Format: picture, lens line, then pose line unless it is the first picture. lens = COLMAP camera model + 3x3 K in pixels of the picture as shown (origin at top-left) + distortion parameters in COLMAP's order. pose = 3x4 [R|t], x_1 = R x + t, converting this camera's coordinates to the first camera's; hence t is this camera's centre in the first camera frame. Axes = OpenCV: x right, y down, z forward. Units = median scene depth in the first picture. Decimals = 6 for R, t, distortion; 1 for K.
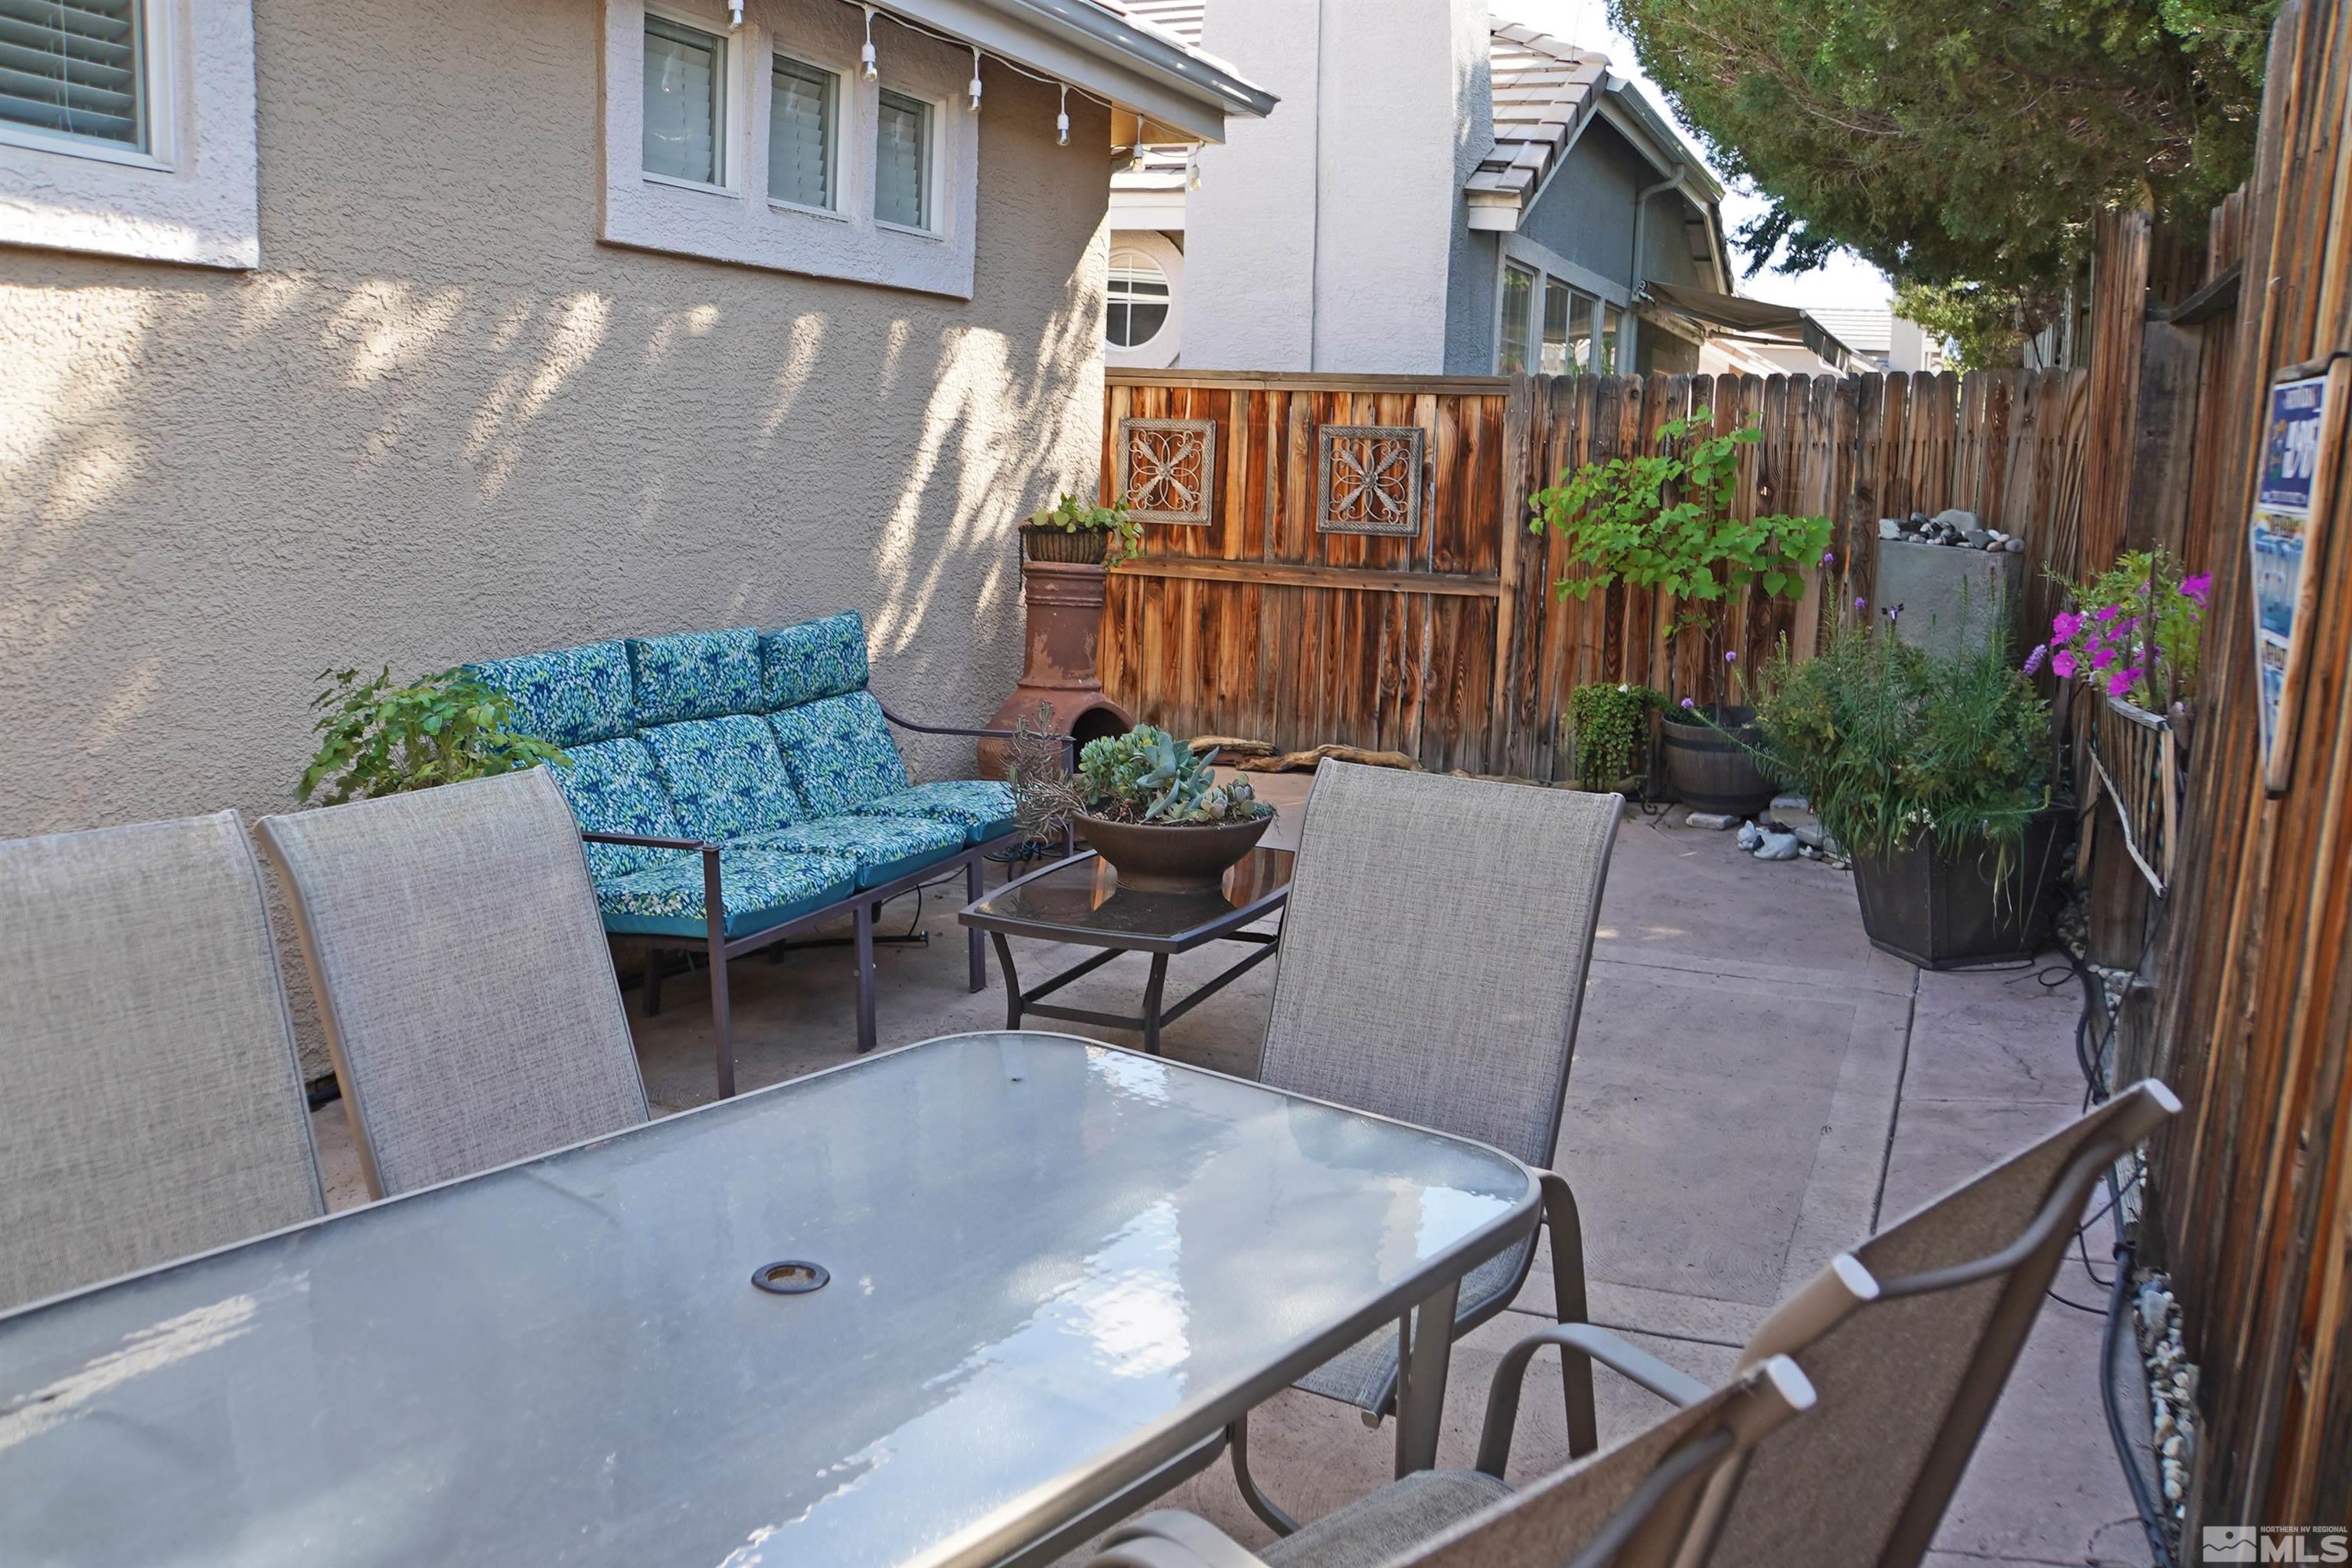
lens RADIAL K [[2010.3, 0, 1169.9], [0, 2010.3, 802.9], [0, 0, 1]] dist [-0.146214, 0.131401]
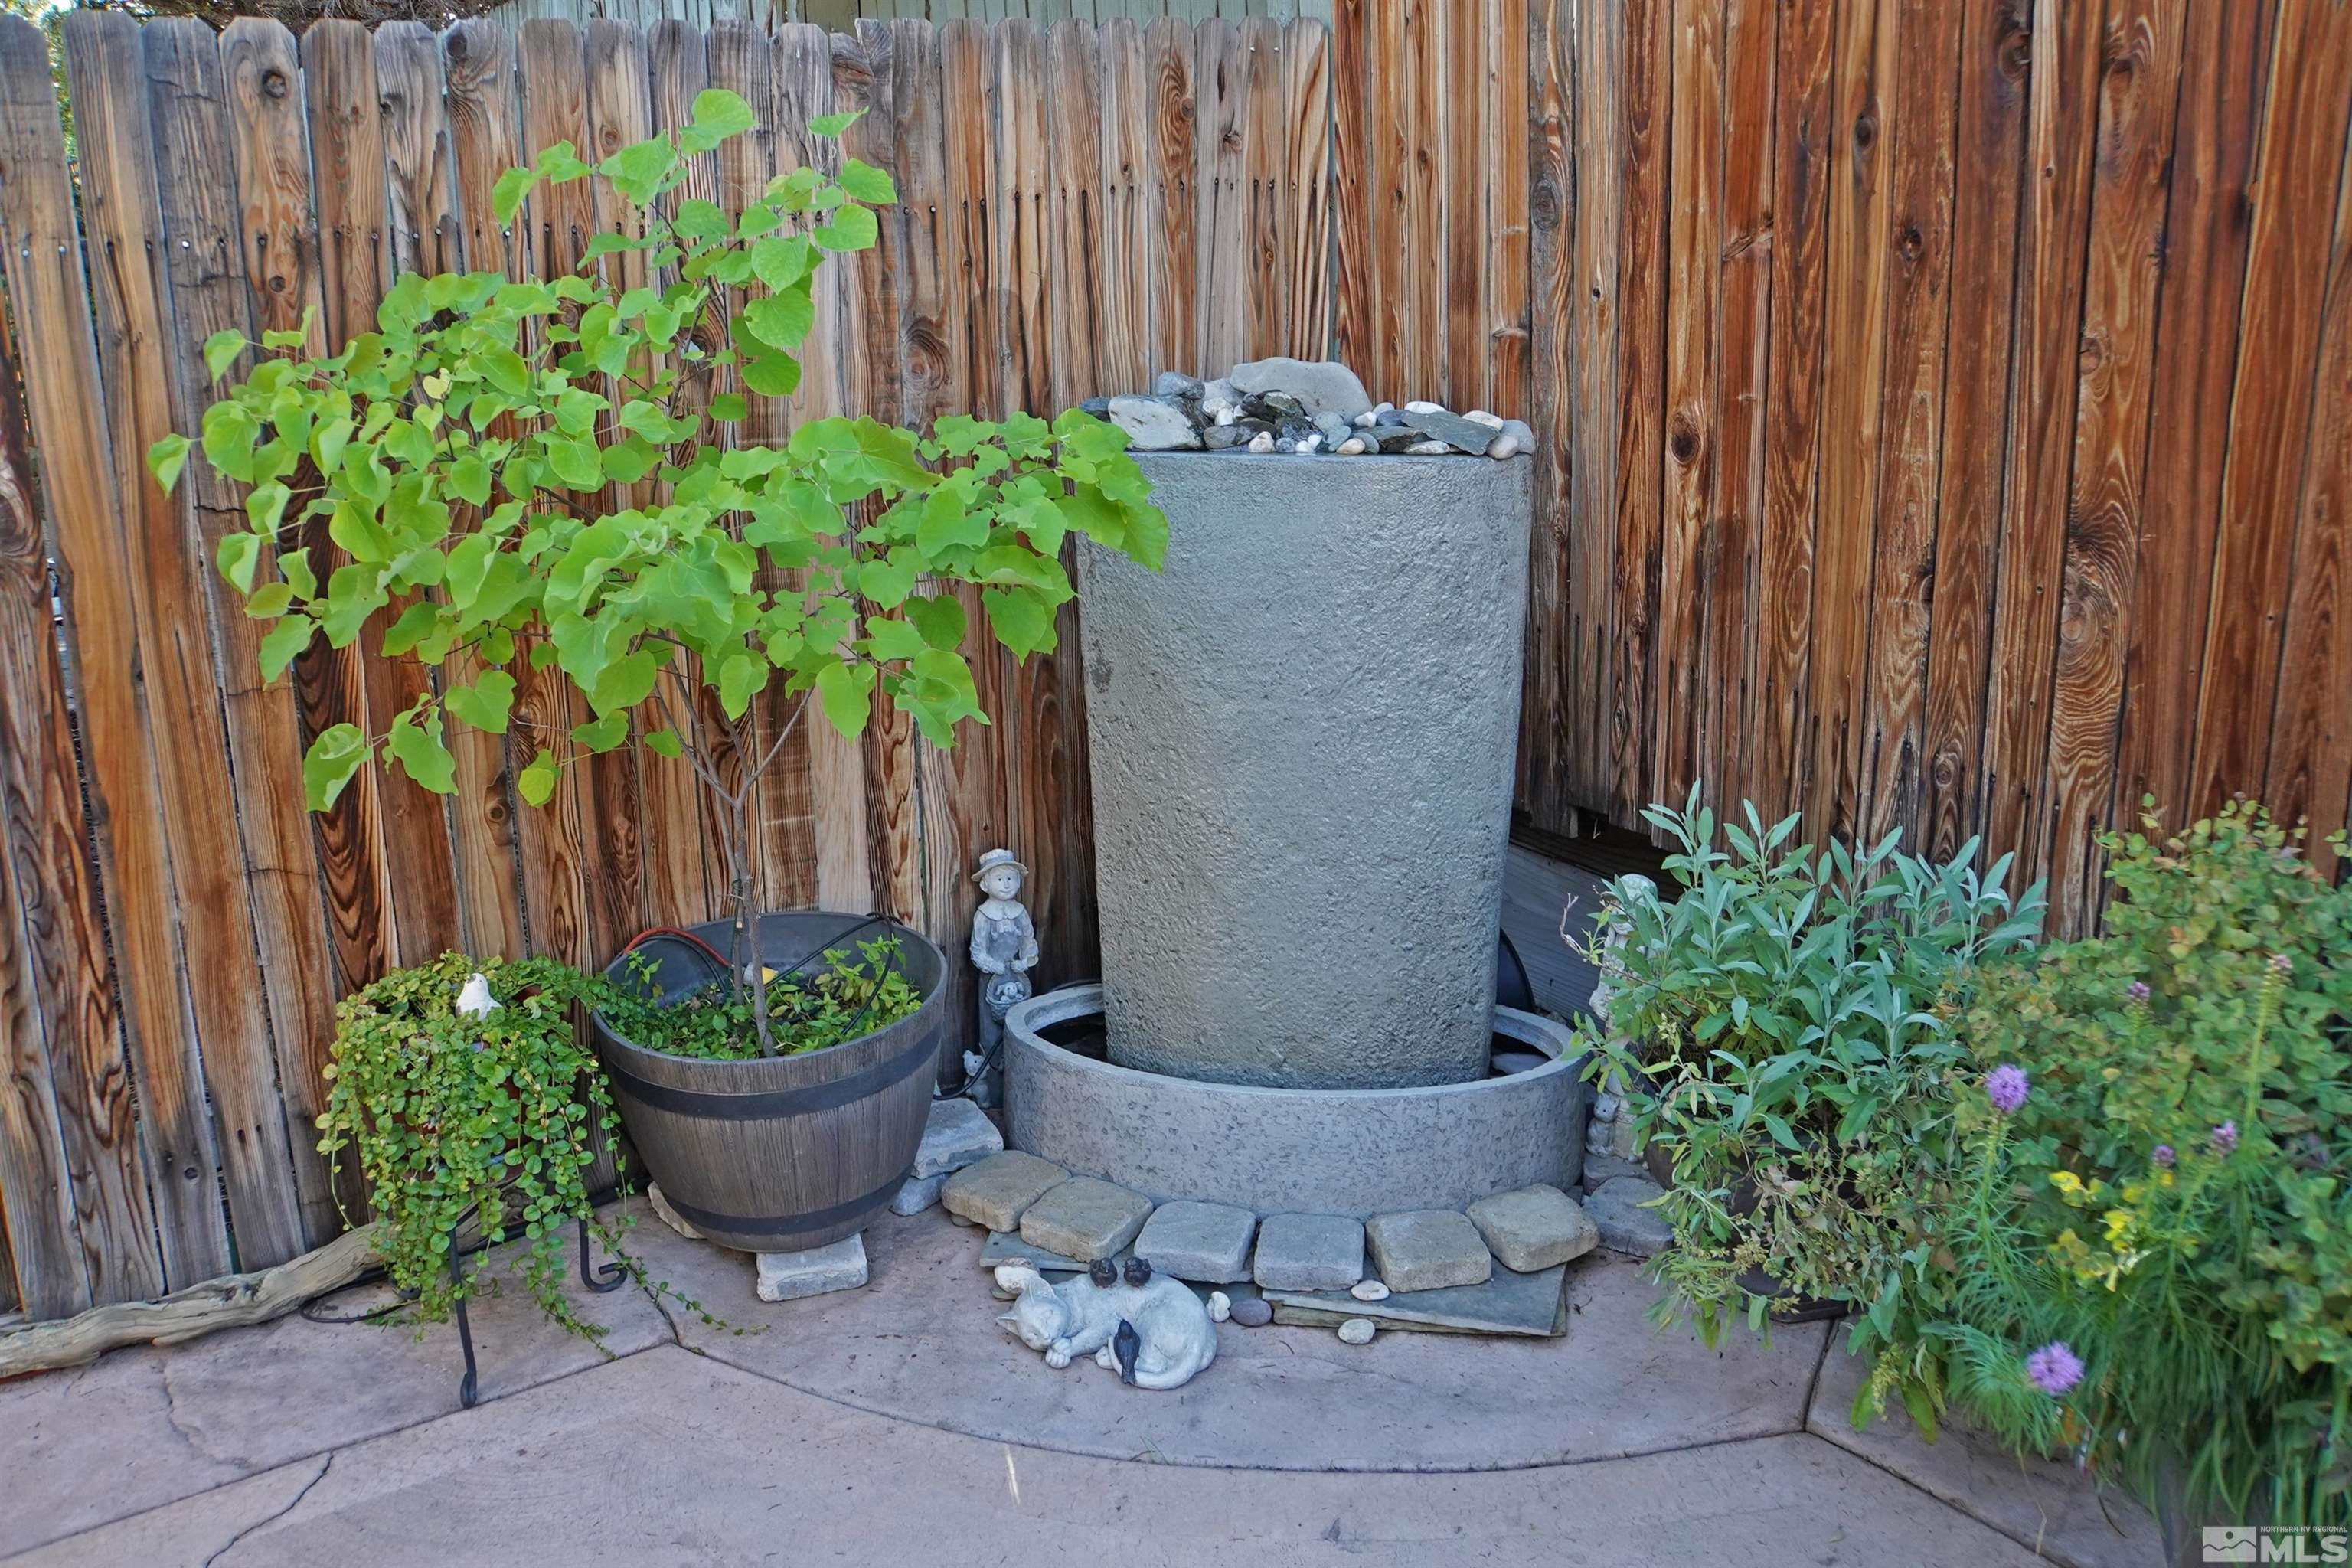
lens RADIAL K [[2010.3, 0, 1192.4], [0, 2010.3, 807.0], [0, 0, 1]] dist [-0.146214, 0.131401]
pose [[0.538486, -0.258163, 0.802113, 0.040159], [0.178005, 0.965280, 0.191178, -0.149381], [-0.823618, 0.039833, 0.565744, 0.830059]]
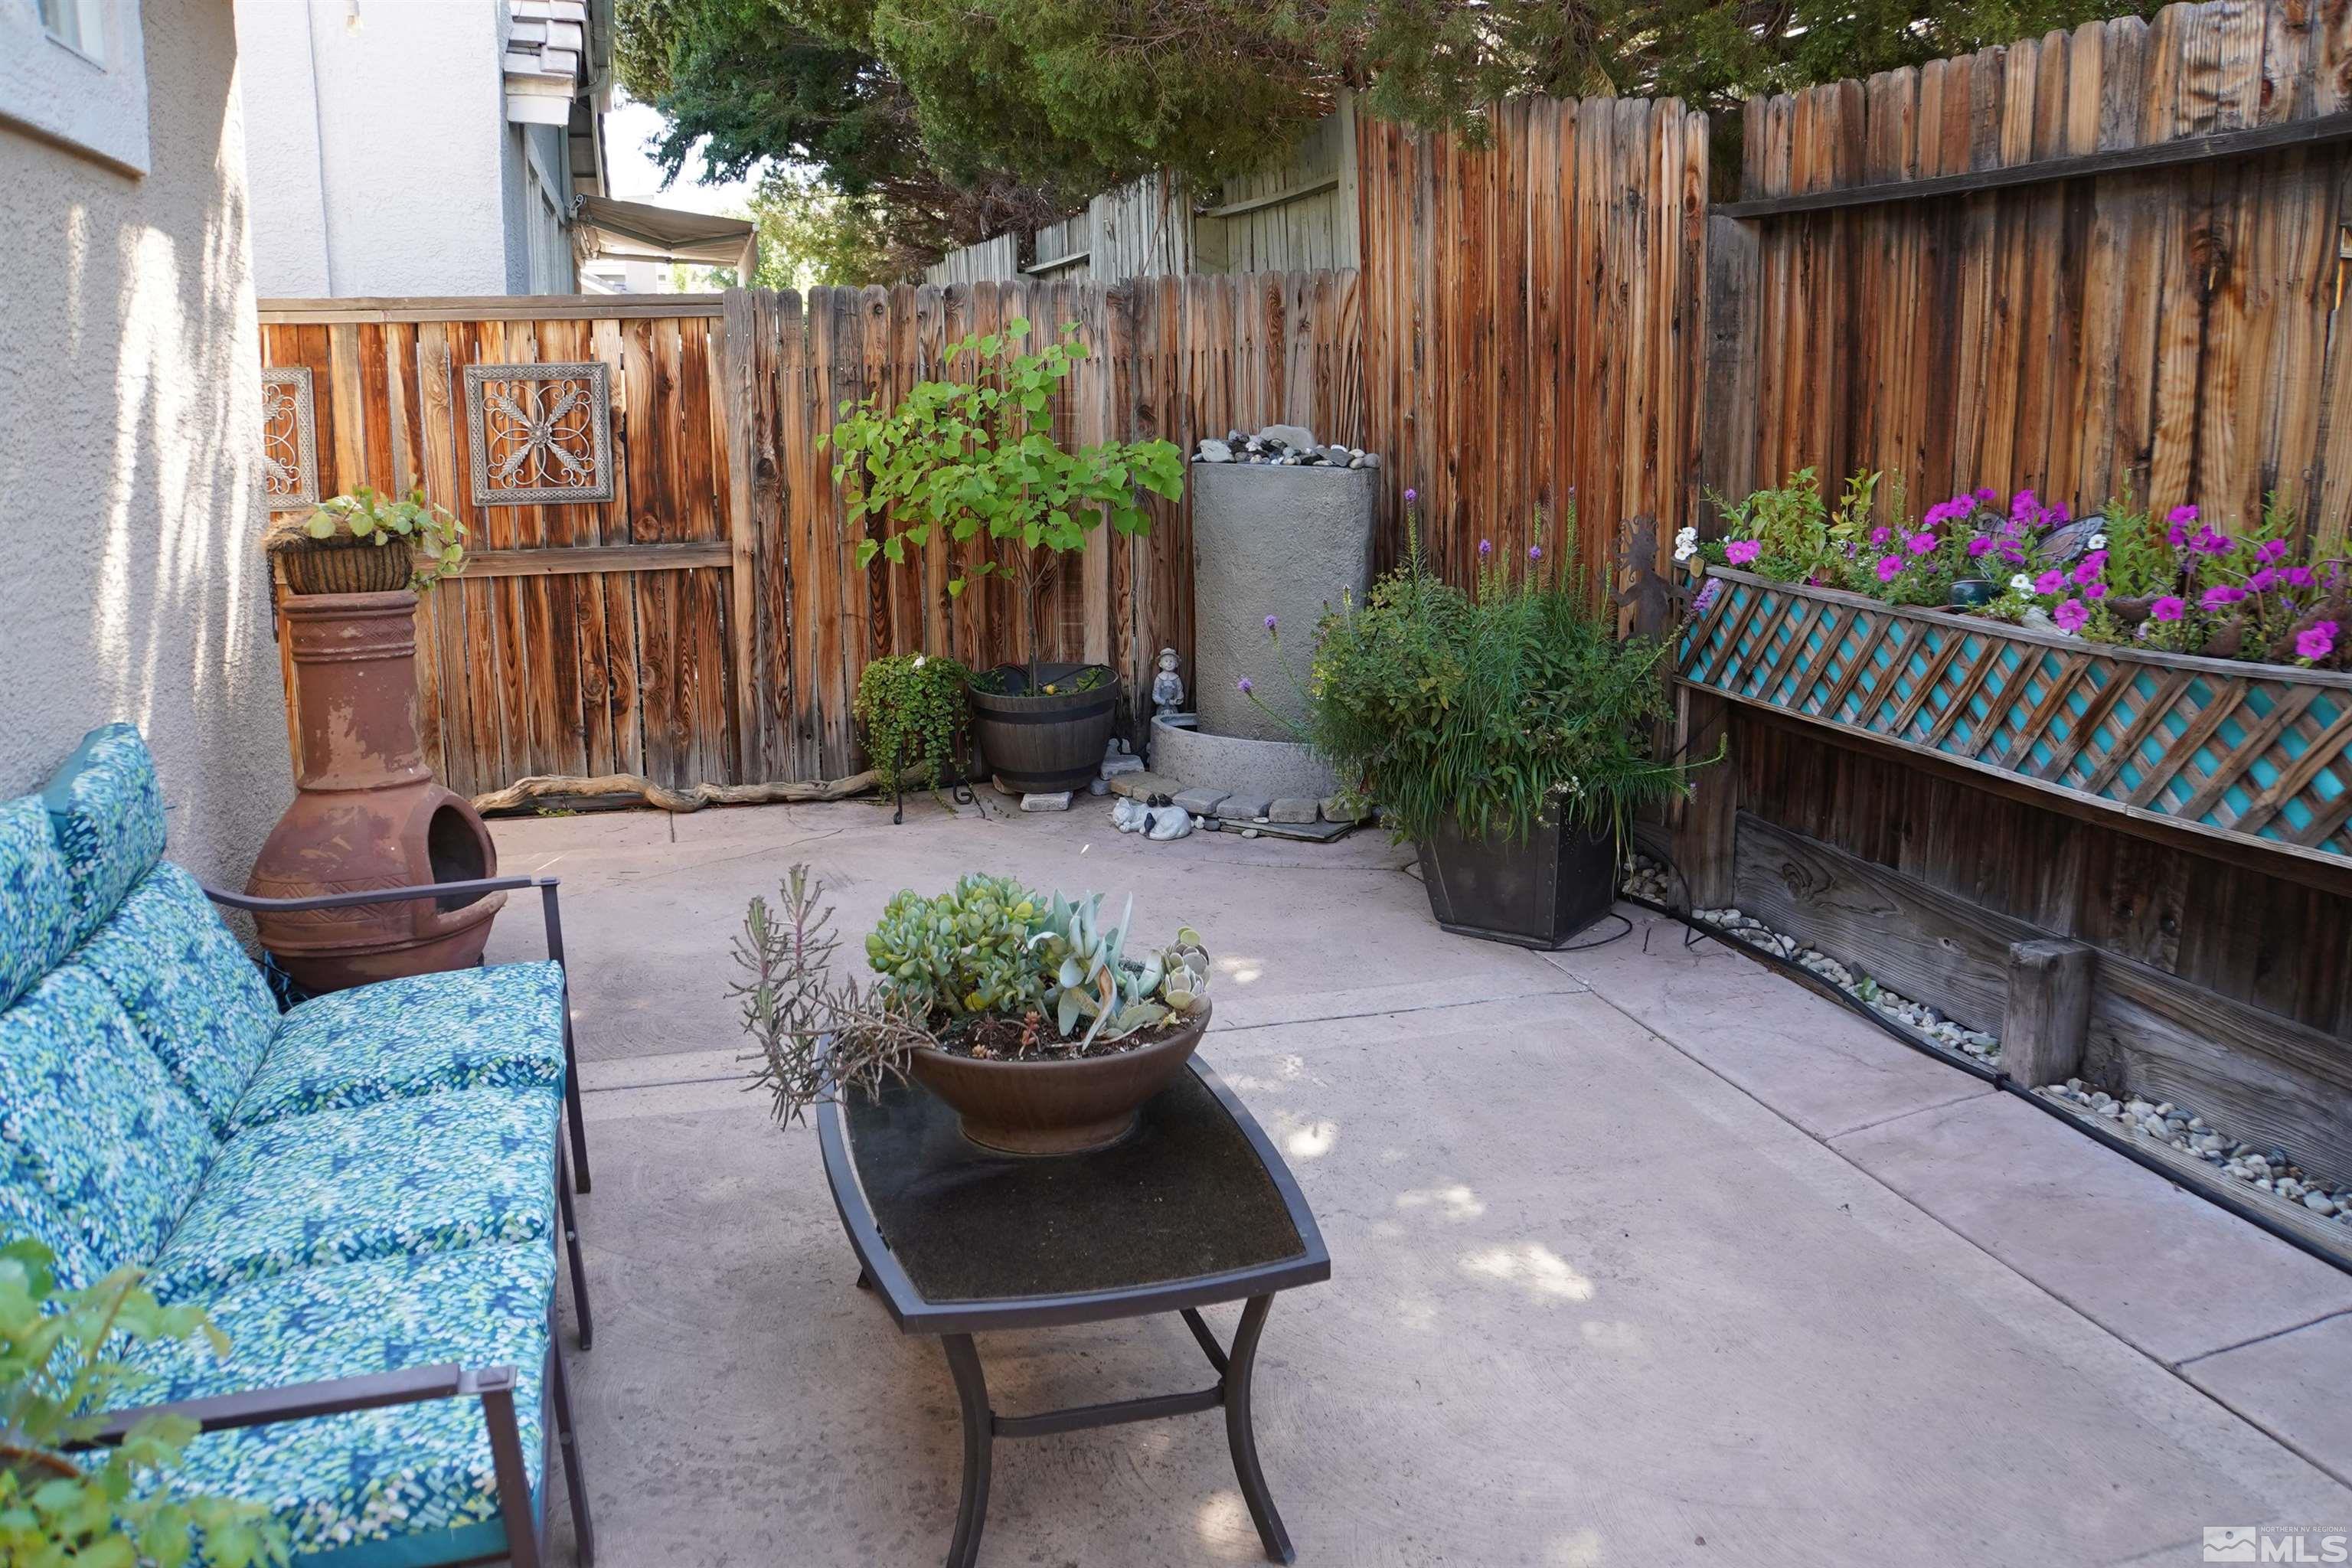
lens RADIAL K [[1888.4, 0, 1186.8], [0, 1888.4, 798.0], [0, 0, 1]] dist [-0.157432, 0.081349]
pose [[0.783351, -0.165513, 0.599138, -0.196194], [0.135399, 0.986187, 0.095408, -0.070913], [-0.606653, 0.006385, 0.794941, 0.352750]]
